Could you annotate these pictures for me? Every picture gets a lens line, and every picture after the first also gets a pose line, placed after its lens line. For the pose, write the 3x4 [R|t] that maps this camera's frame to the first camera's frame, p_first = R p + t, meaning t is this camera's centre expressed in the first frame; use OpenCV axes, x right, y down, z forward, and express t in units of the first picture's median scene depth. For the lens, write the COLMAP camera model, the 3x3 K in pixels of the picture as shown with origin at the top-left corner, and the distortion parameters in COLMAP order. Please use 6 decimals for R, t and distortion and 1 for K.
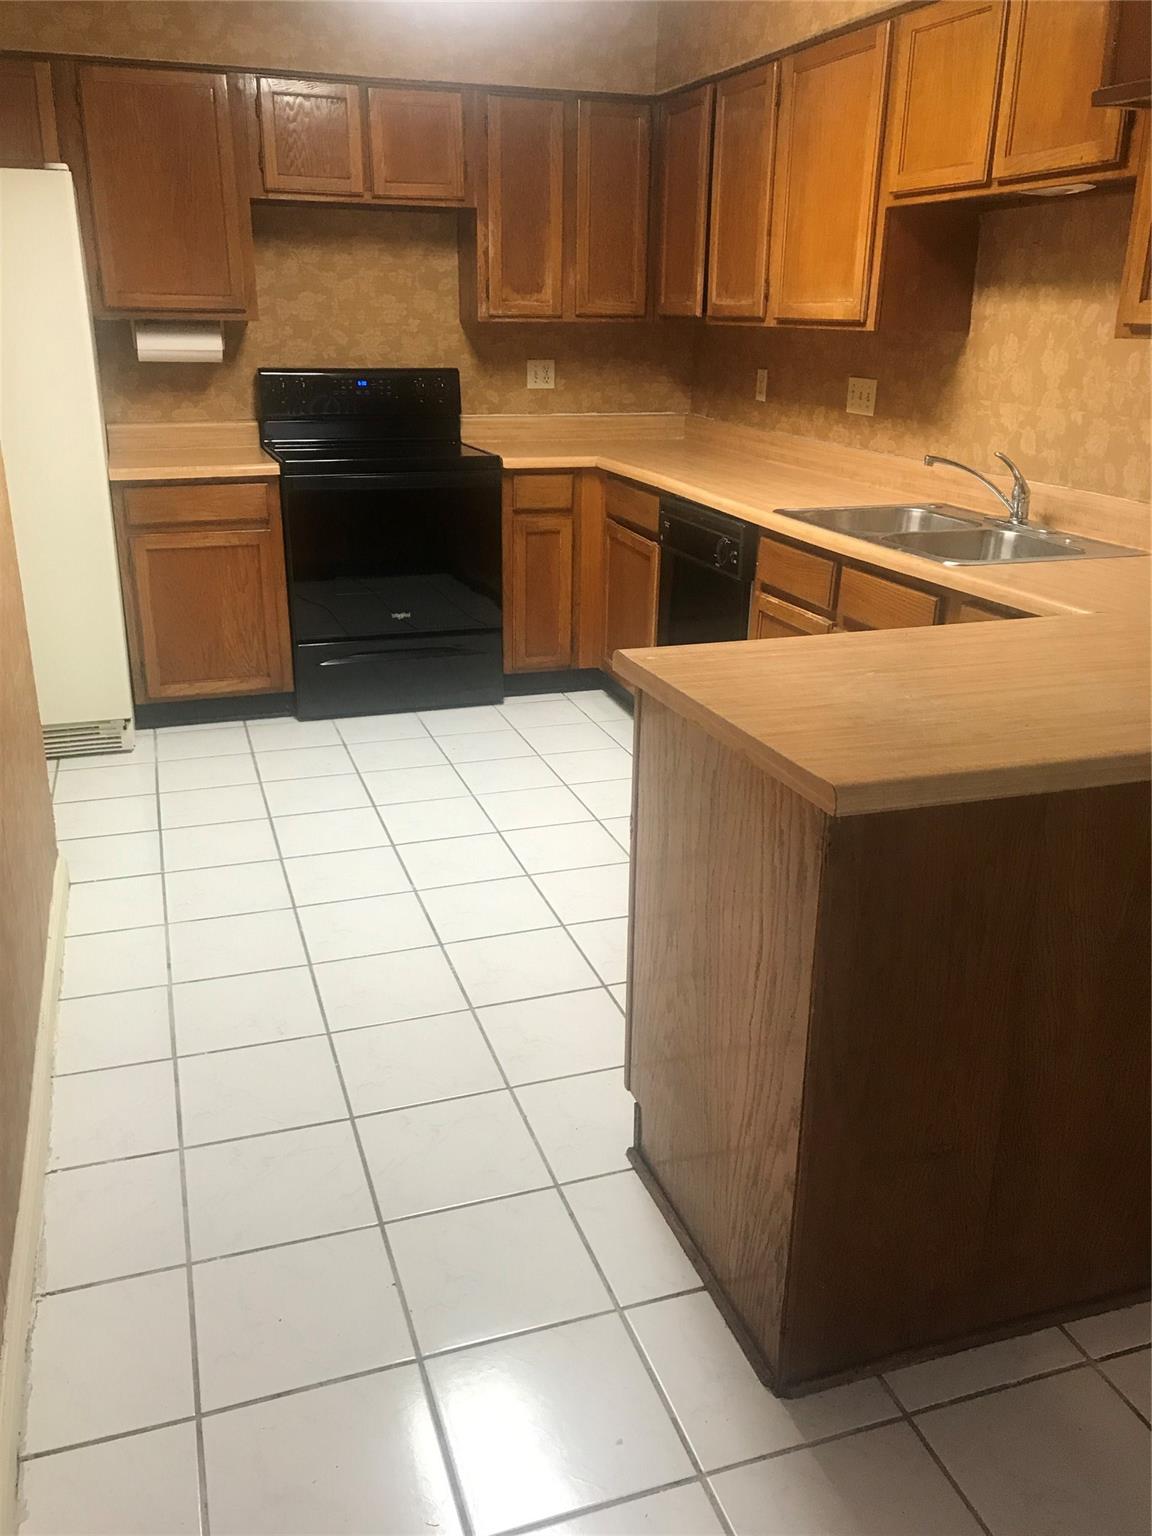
lens RADIAL K [[1260.2, 0, 576.0], [0, 1260.2, 768.0], [0, 0, 1]] dist [0.014431, 0.002825]
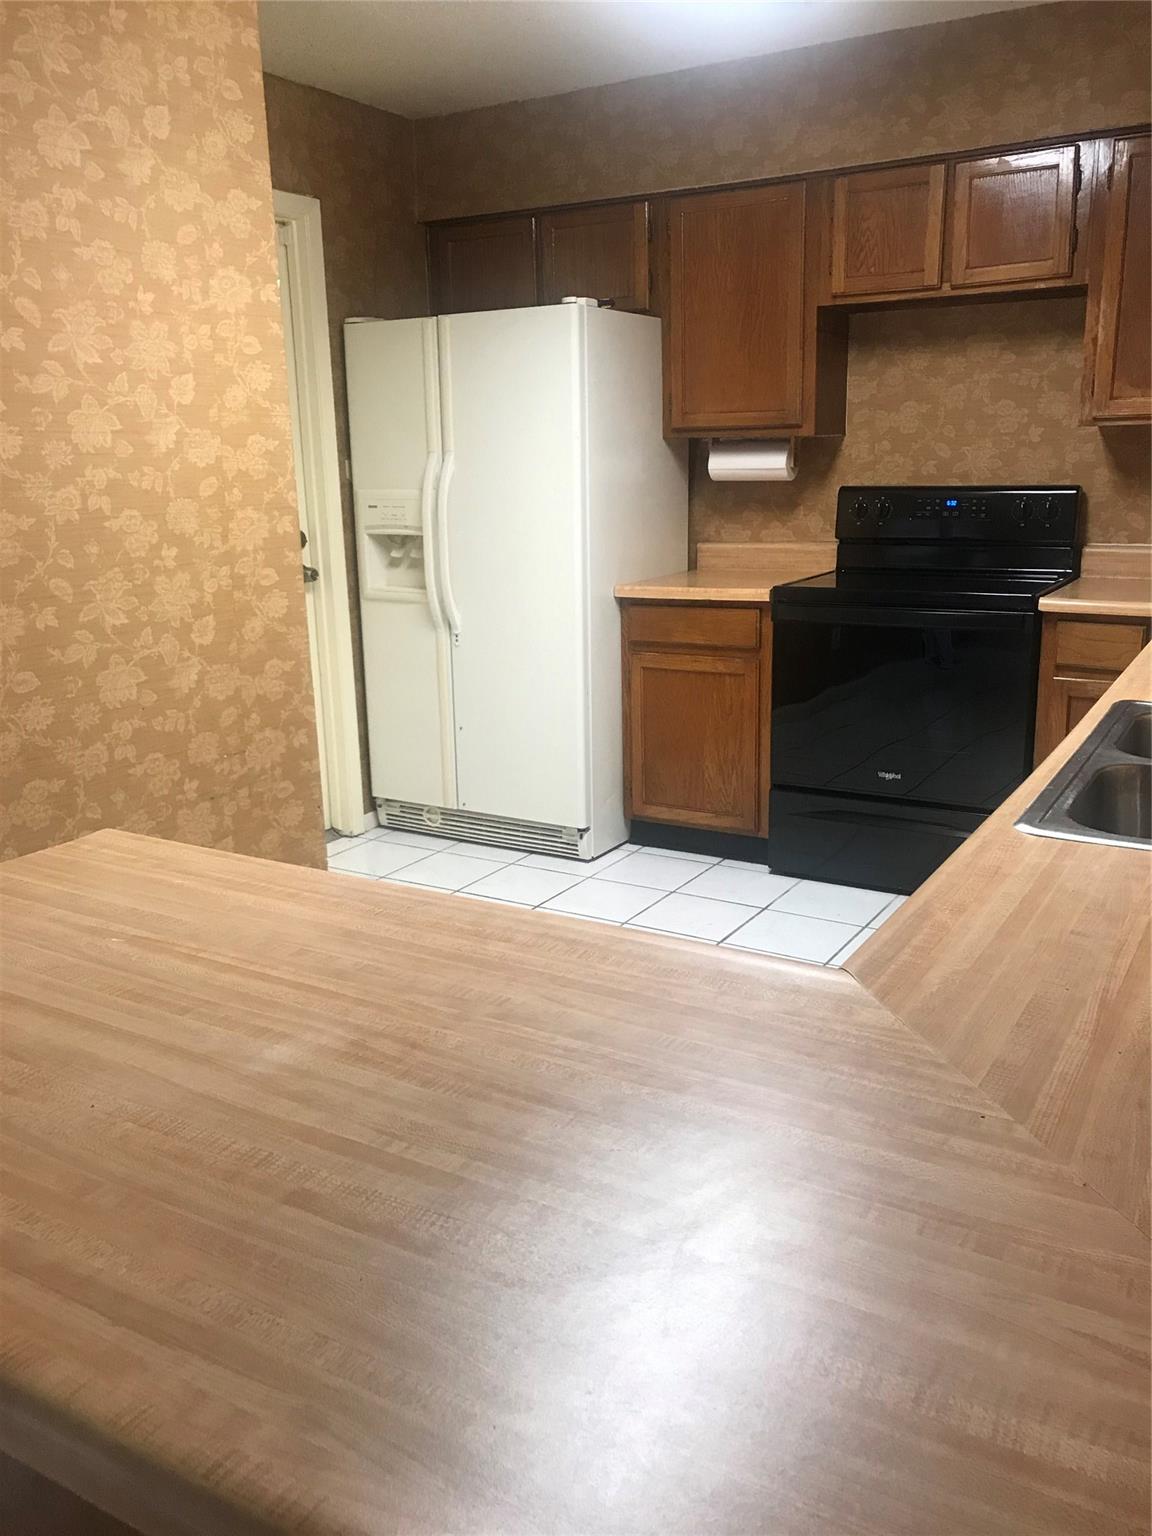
lens RADIAL K [[1257.1, 0, 576.0], [0, 1257.1, 768.0], [0, 0, 1]] dist [0.003673, -0.003156]
pose [[0.646614, 0.161595, -0.745505, 0.348615], [-0.228456, 0.973469, 0.012858, -0.091134], [0.727804, 0.162001, 0.666376, 0.303234]]
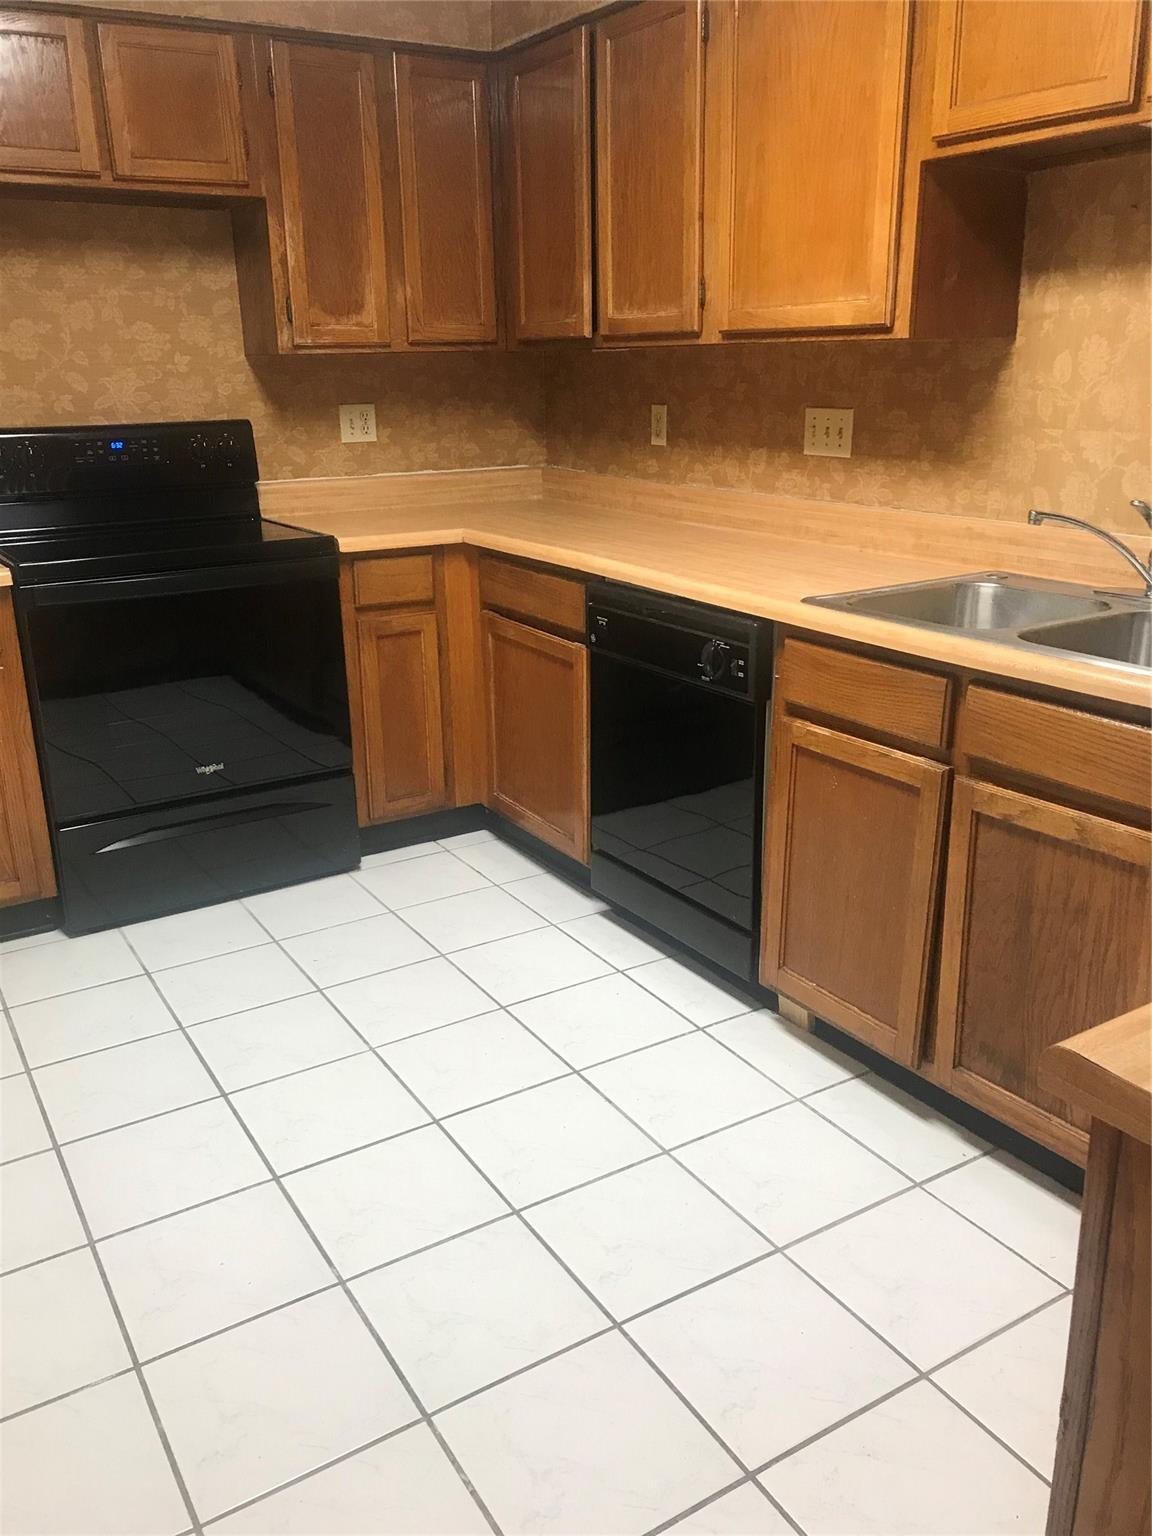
lens RADIAL K [[1238.9, 0, 576.0], [0, 1238.9, 768.0], [0, 0, 1]] dist [0.012802, 0.005191]
pose [[0.973018, -0.098593, 0.208603, -0.087036], [0.105298, 0.994213, -0.021261, -0.086728], [-0.205300, 0.042653, 0.977769, 0.286752]]
